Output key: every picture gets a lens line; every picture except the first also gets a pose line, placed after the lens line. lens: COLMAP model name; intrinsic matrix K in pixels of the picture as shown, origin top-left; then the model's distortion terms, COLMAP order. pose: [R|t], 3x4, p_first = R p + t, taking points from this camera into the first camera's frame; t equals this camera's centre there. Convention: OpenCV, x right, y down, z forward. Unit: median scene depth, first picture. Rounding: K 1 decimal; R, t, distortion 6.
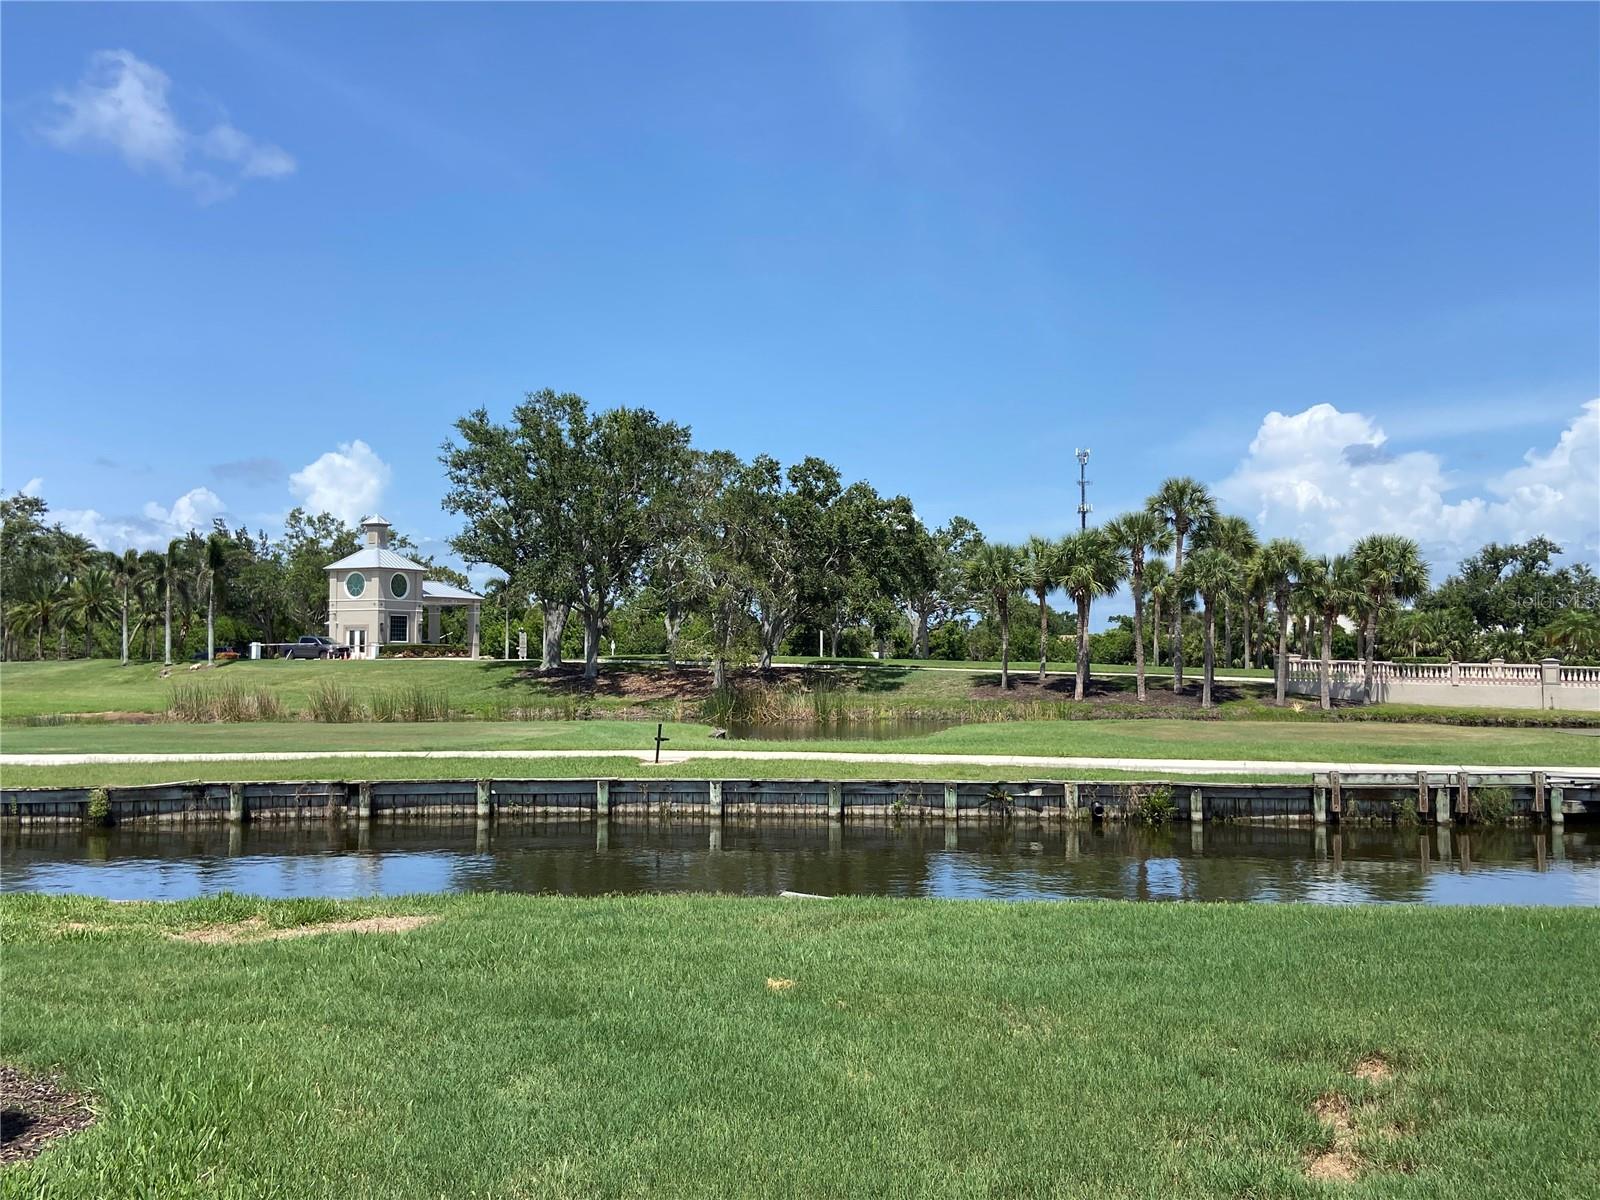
lens RADIAL K [[1445.1, 0, 811.7], [0, 1445.1, 594.9], [0, 0, 1]] dist [0.134054, -0.162683]
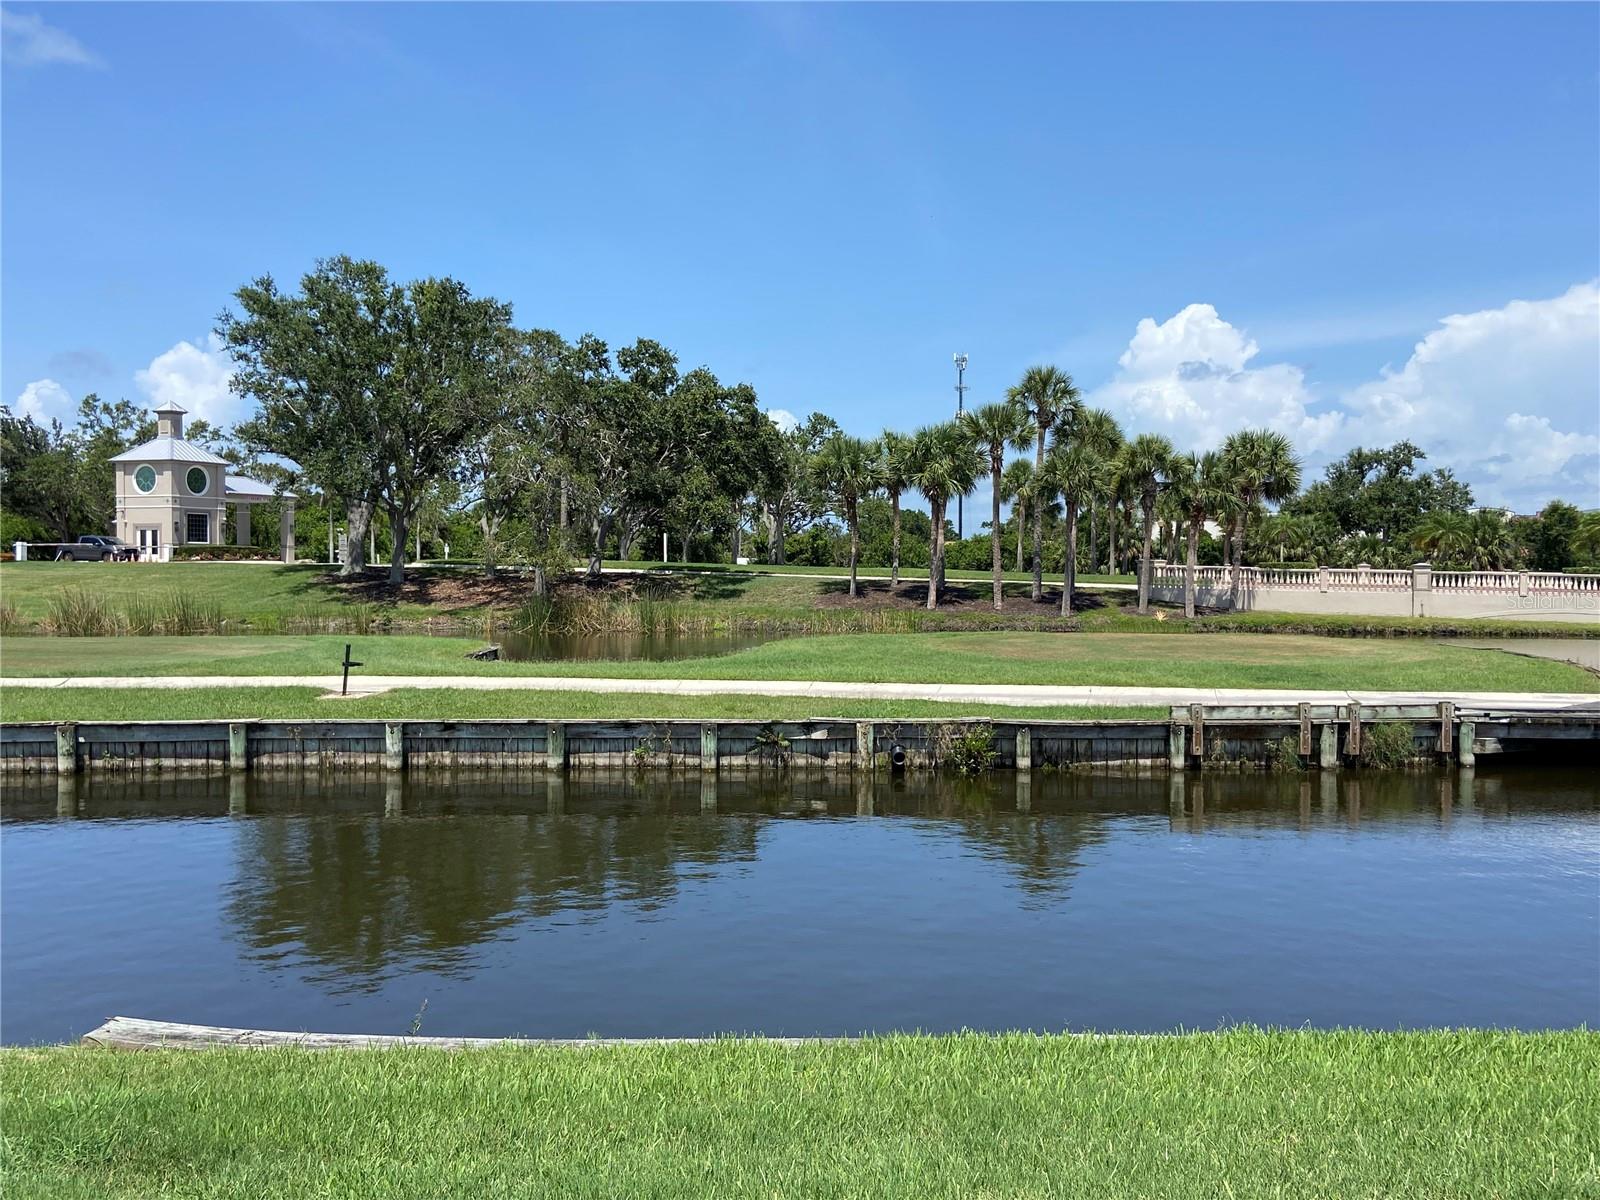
lens RADIAL K [[1445.1, 0, 811.7], [0, 1445.1, 594.9], [0, 0, 1]] dist [0.134054, -0.162683]
pose [[0.996656, 0.001035, 0.081702, 0.033962], [-0.006310, 0.997908, 0.064335, 0.005218], [-0.081465, -0.064635, 0.994578, 0.095418]]
